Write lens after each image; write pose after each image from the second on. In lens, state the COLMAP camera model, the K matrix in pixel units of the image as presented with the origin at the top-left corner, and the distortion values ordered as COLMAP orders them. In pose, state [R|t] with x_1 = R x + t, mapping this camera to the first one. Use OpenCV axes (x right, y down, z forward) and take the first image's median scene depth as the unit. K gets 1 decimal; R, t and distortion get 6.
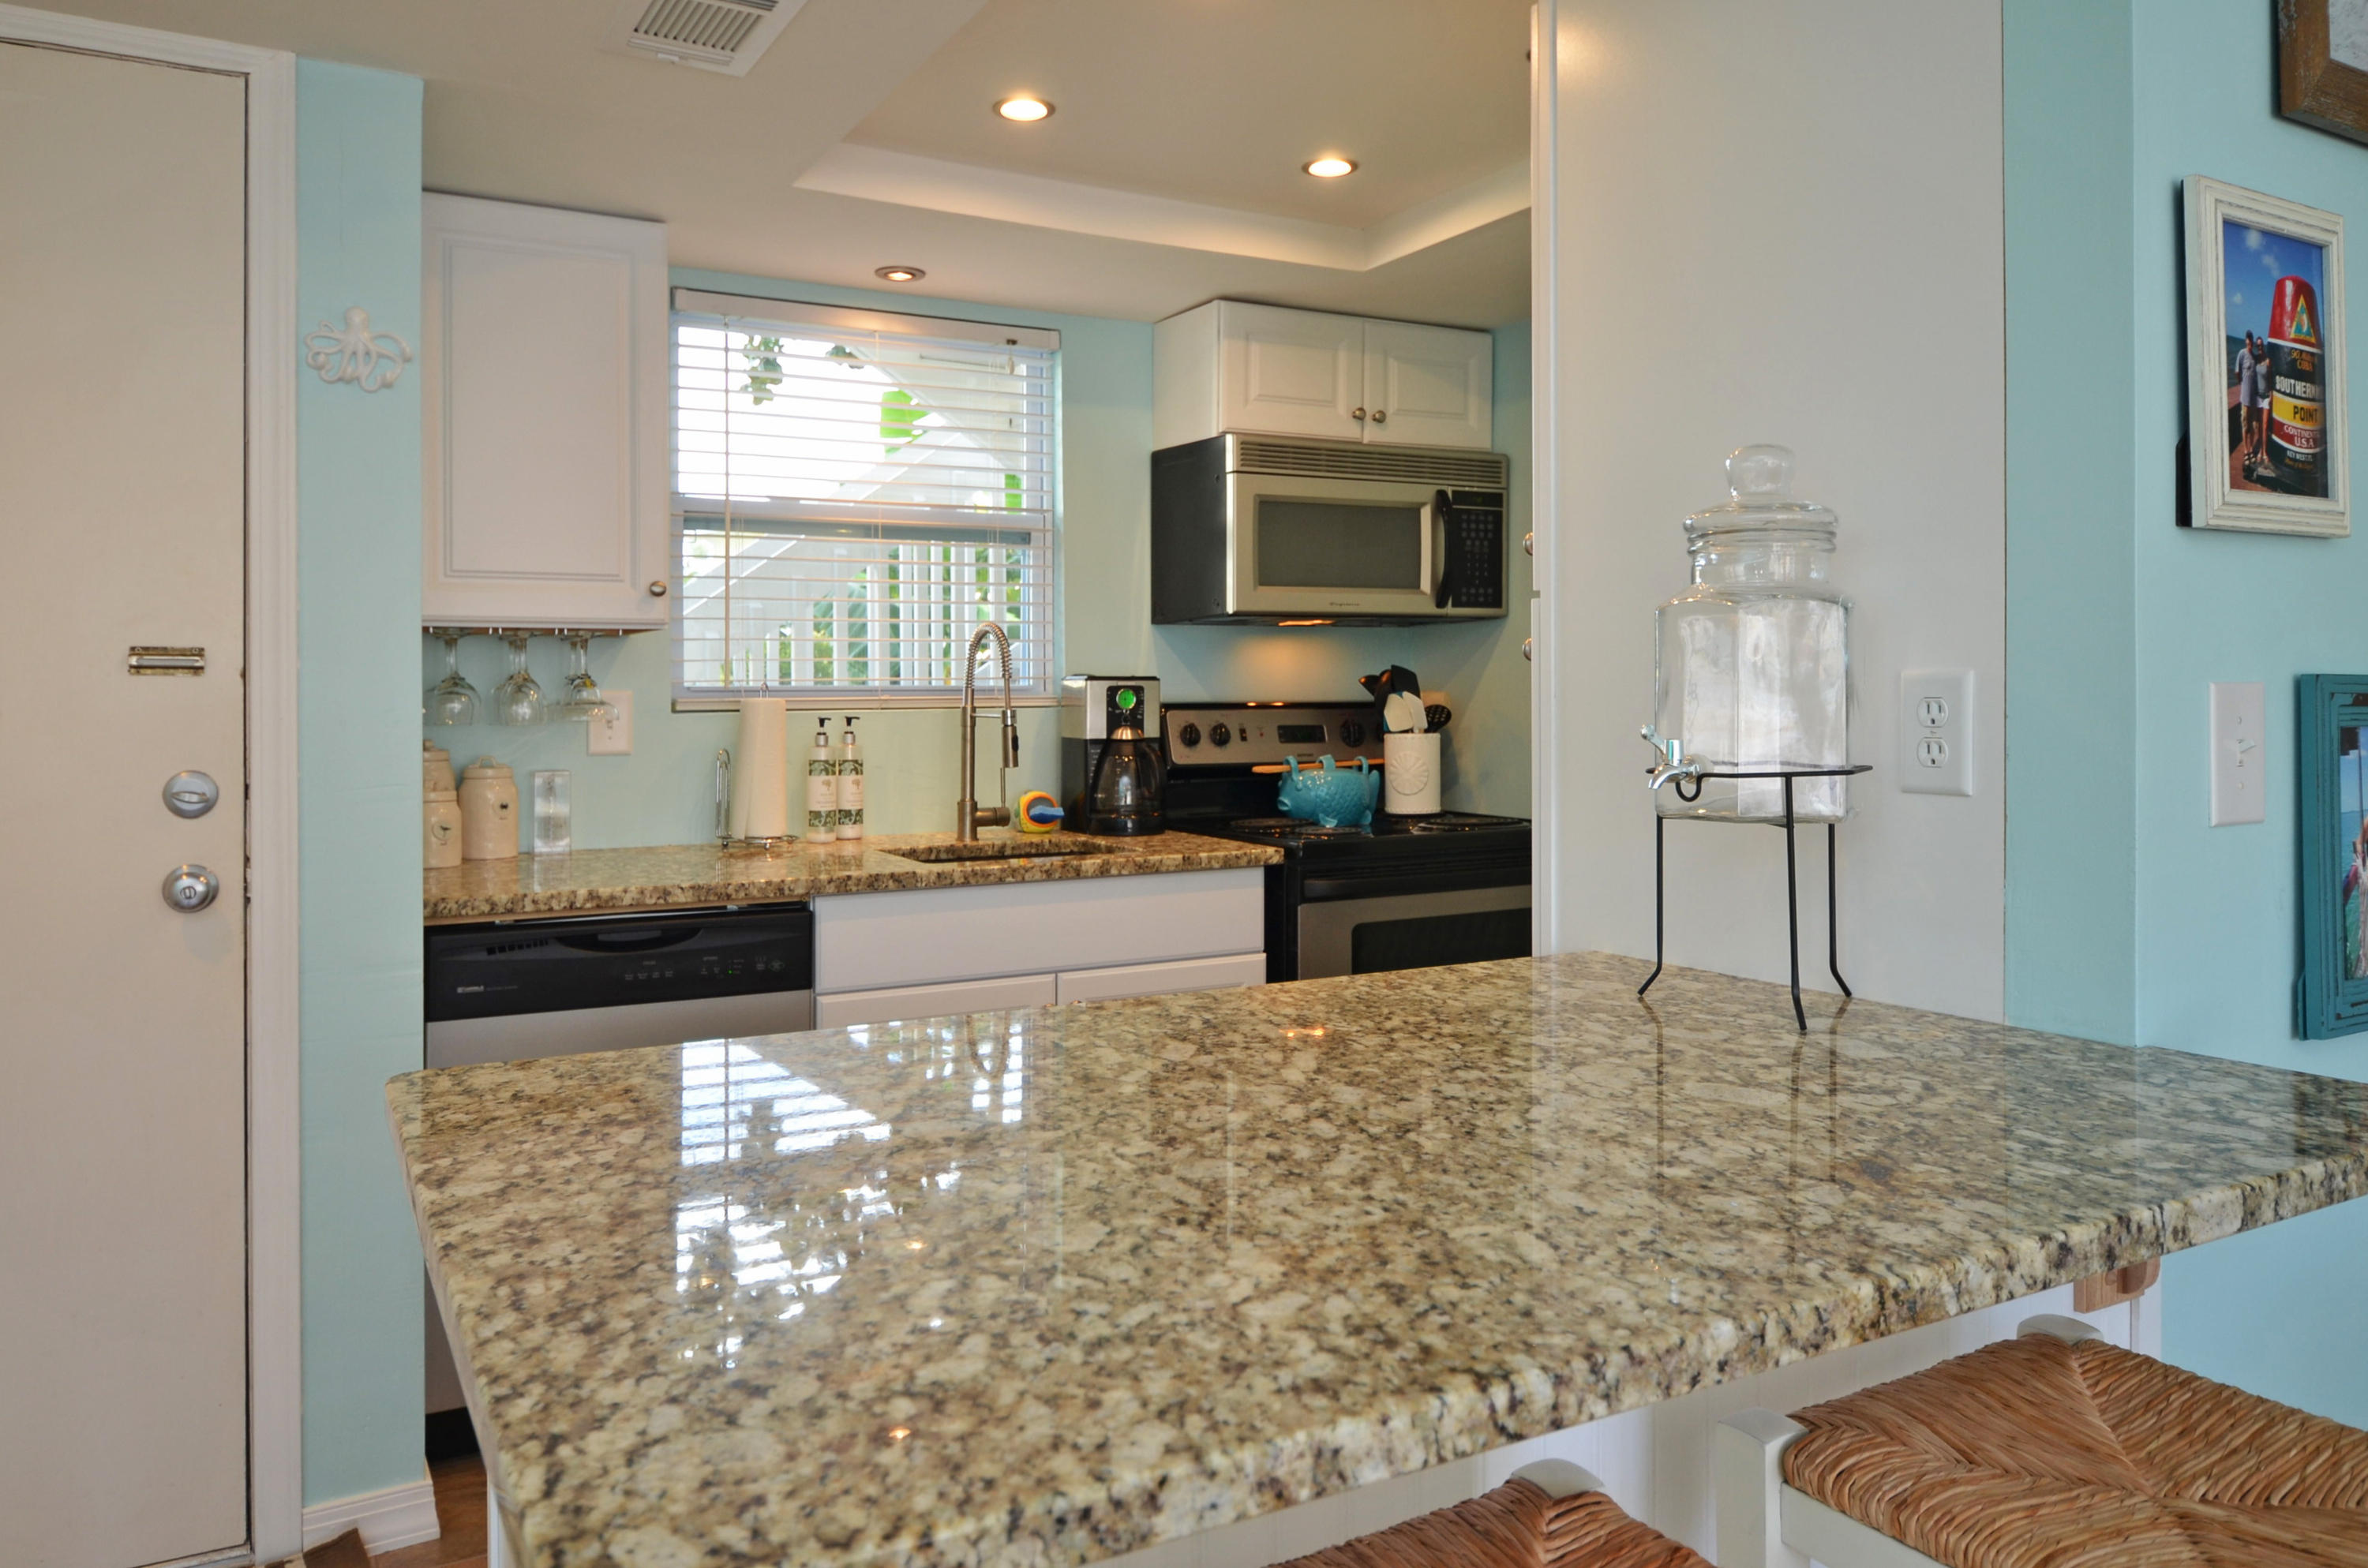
lens RADIAL K [[1641.3, 0, 1211.9], [0, 1641.3, 686.1], [0, 0, 1]] dist [-0.007935, -0.006676]
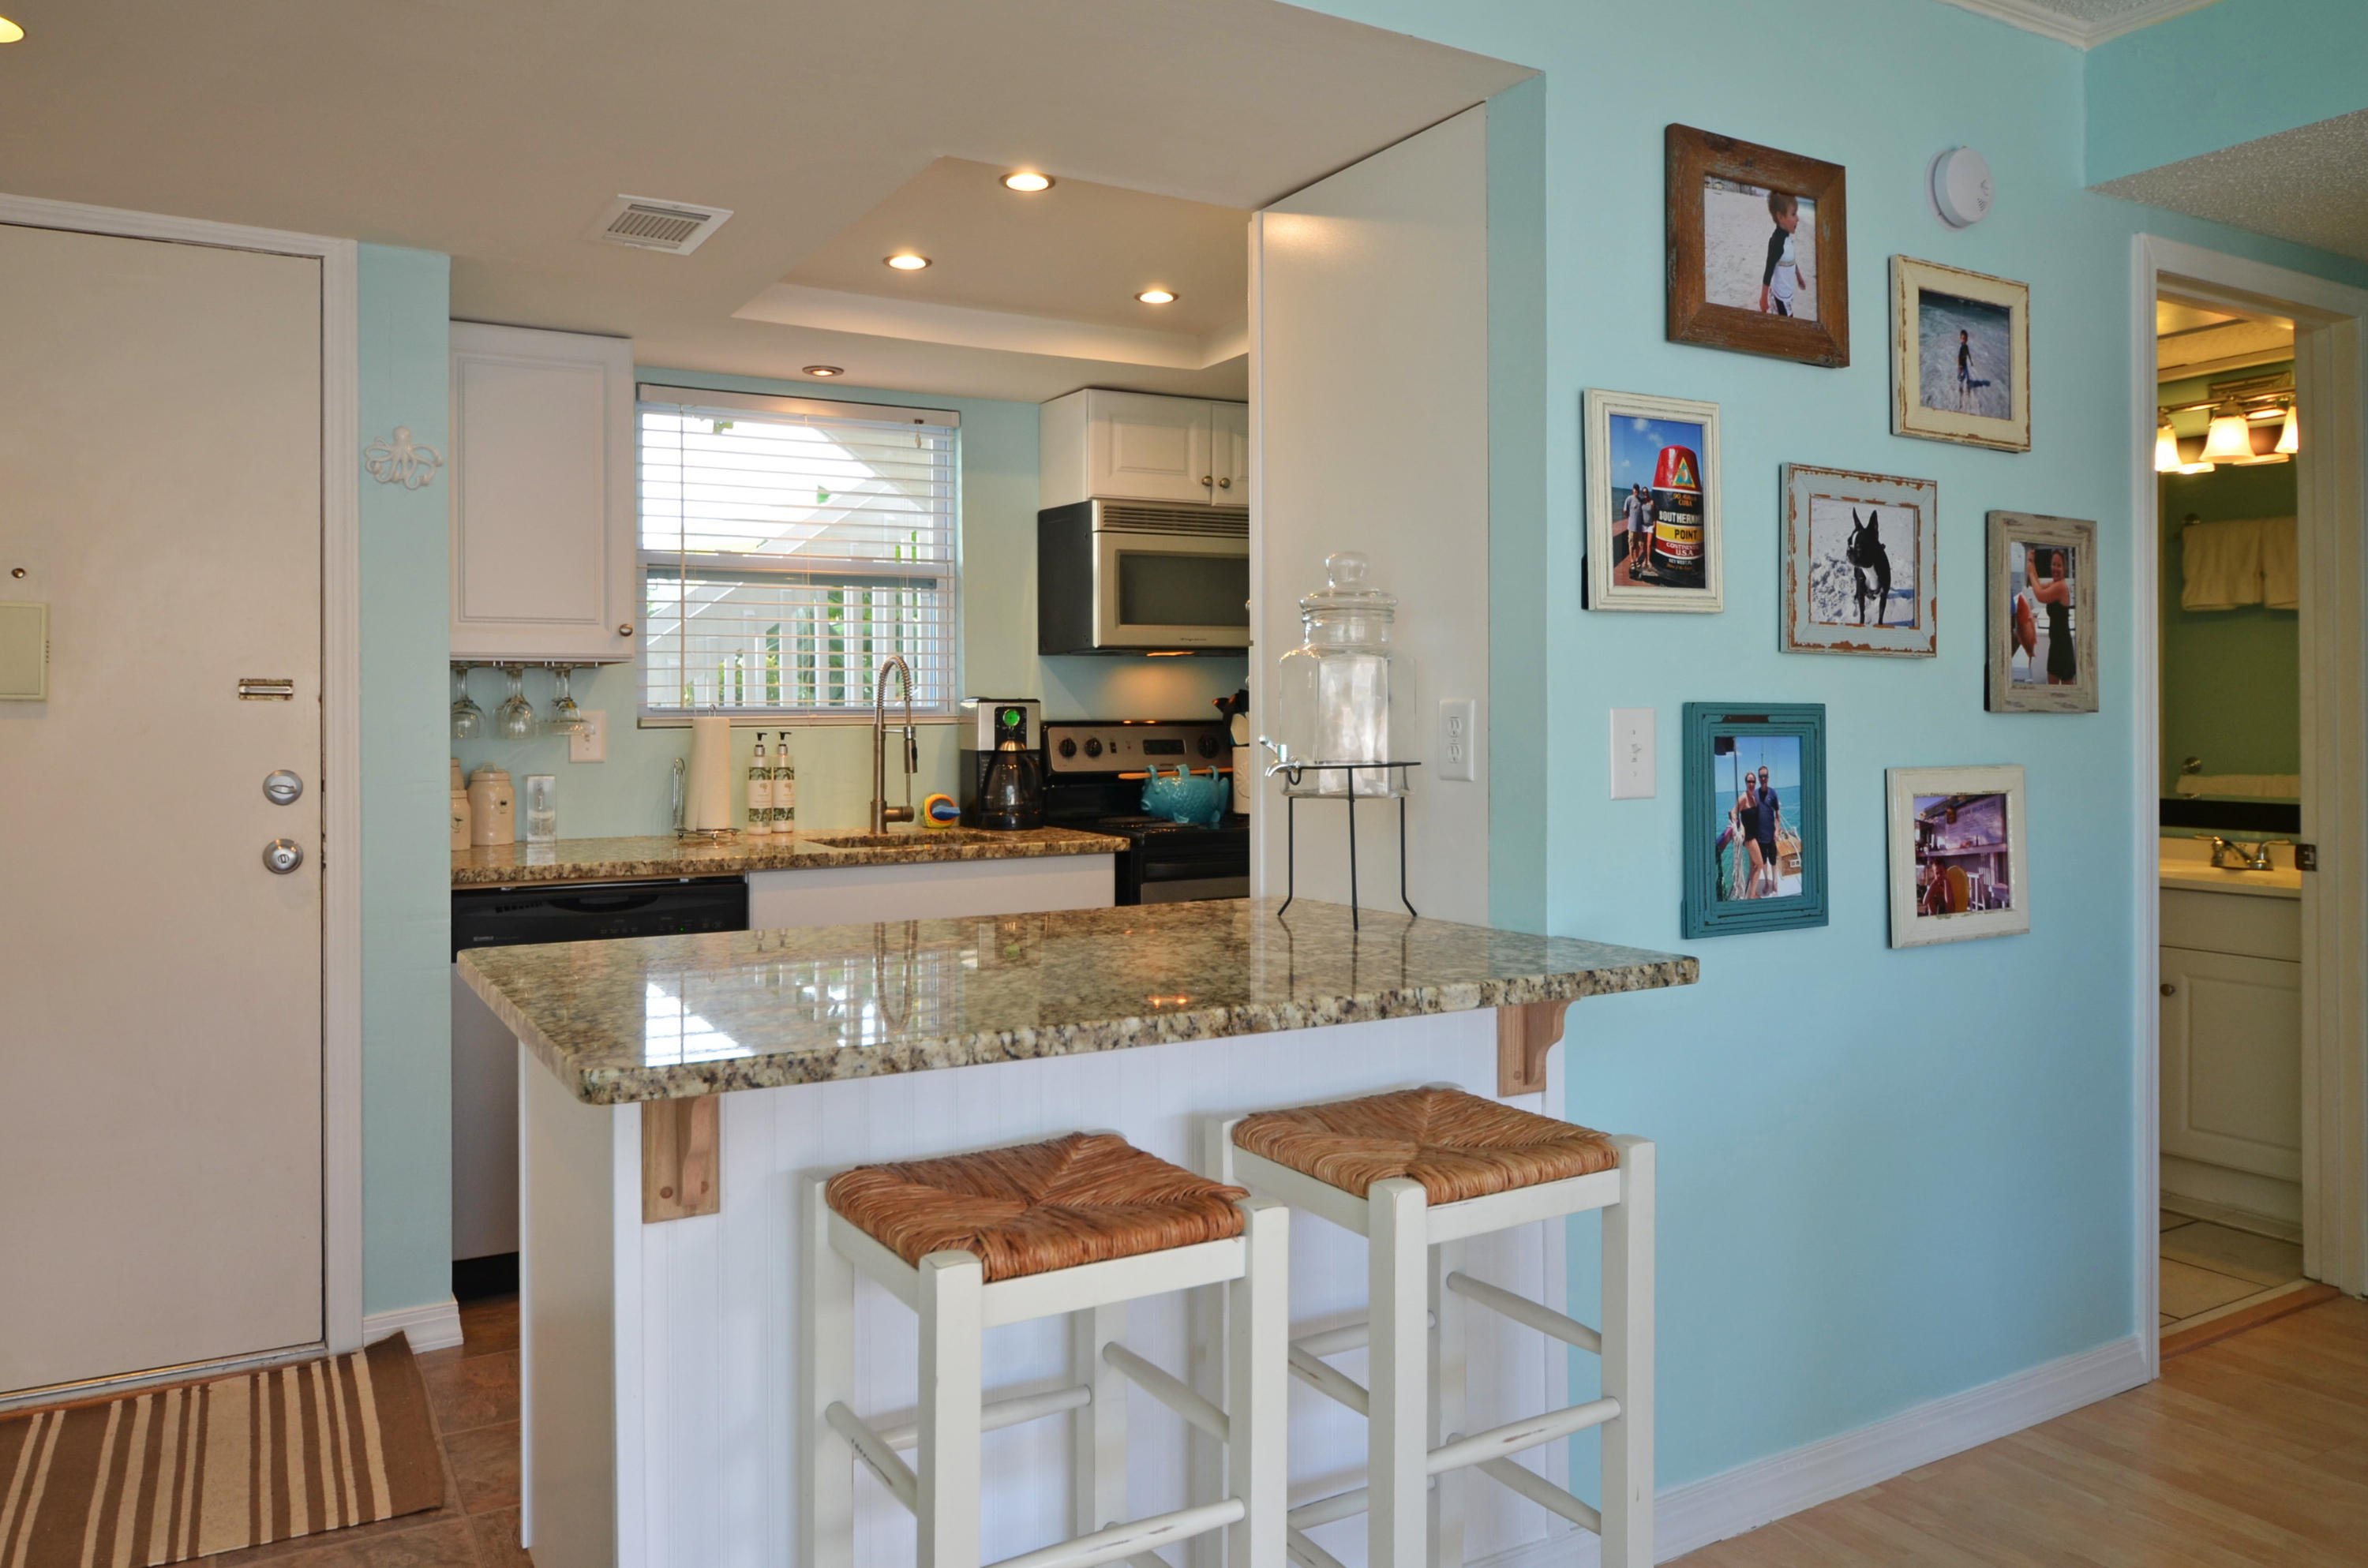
lens RADIAL K [[1641.3, 0, 1172.0], [0, 1641.3, 715.2], [0, 0, 1]] dist [-0.007935, -0.006676]
pose [[0.999983, 0.000780, -0.005789, 0.080461], [-0.000743, 0.999979, 0.006494, -0.002084], [0.005794, -0.006490, 0.999962, -0.233370]]
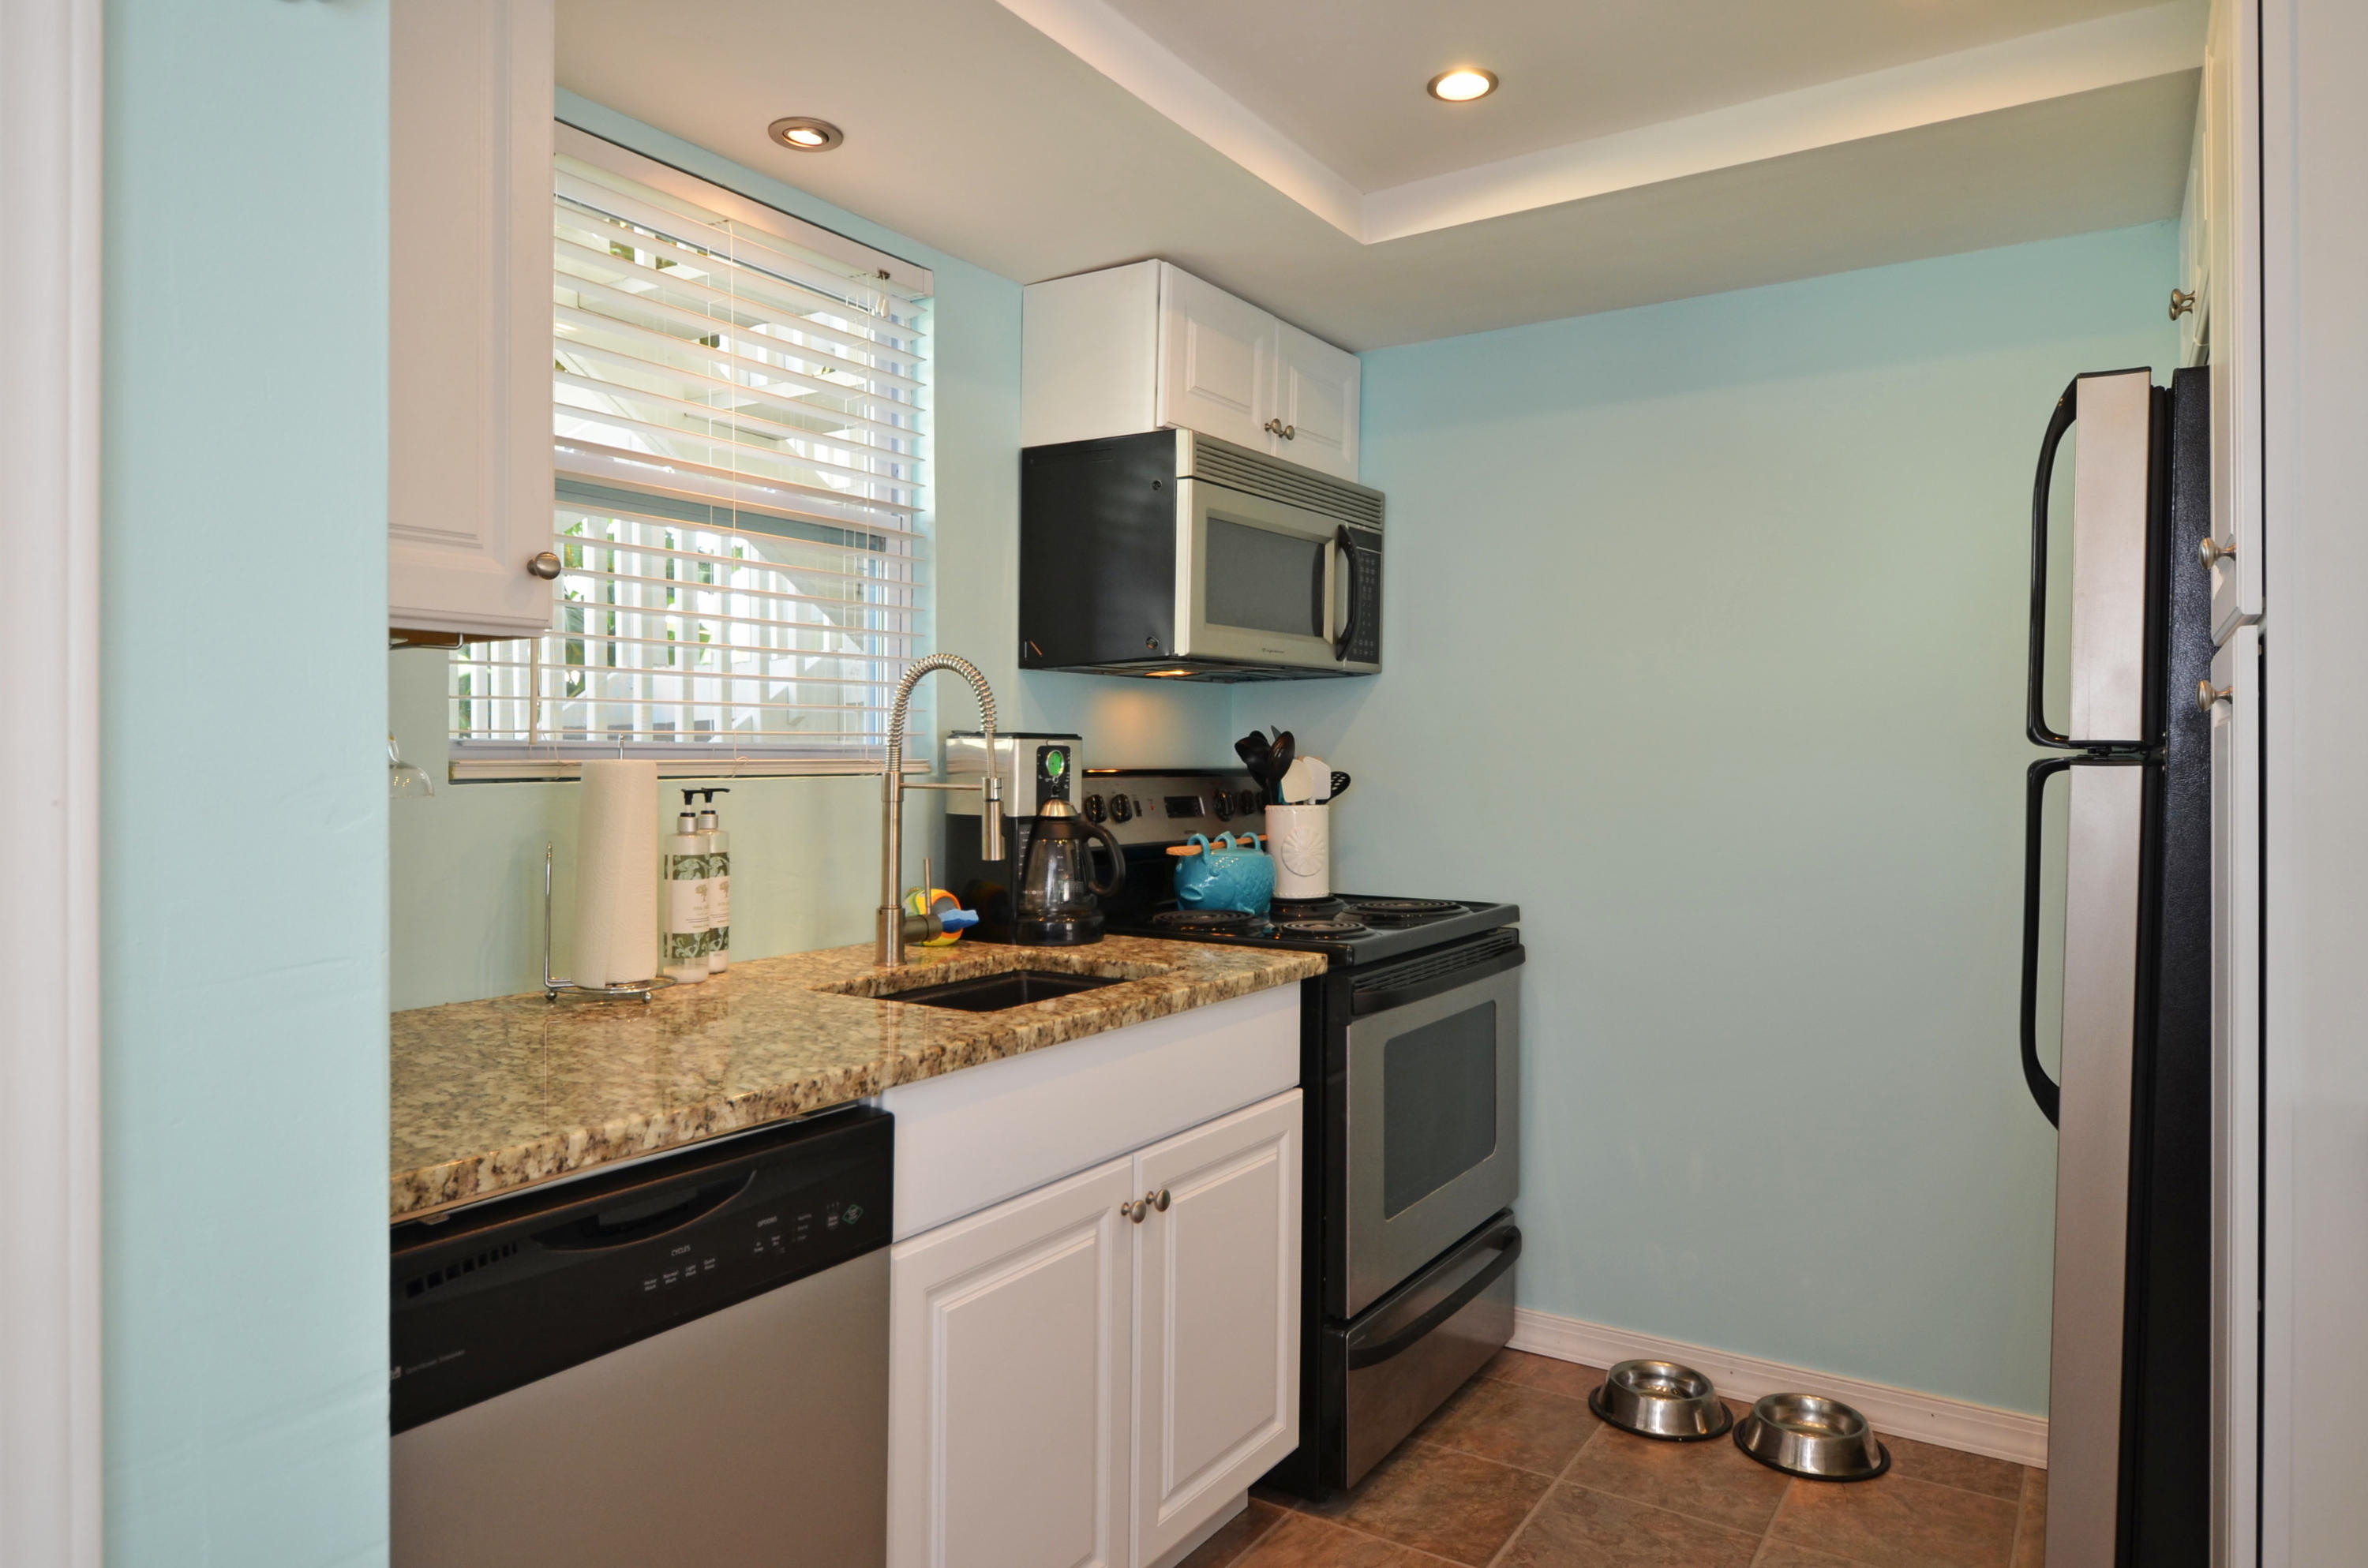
lens RADIAL K [[1457.7, 0, 1144.3], [0, 1457.7, 767.5], [0, 0, 1]] dist [0.002790, 0.000041]
pose [[0.895607, 0.005452, 0.444812, -0.344093], [-0.010980, 0.999891, 0.009853, 0.002836], [-0.444710, -0.013708, 0.895570, 0.412856]]
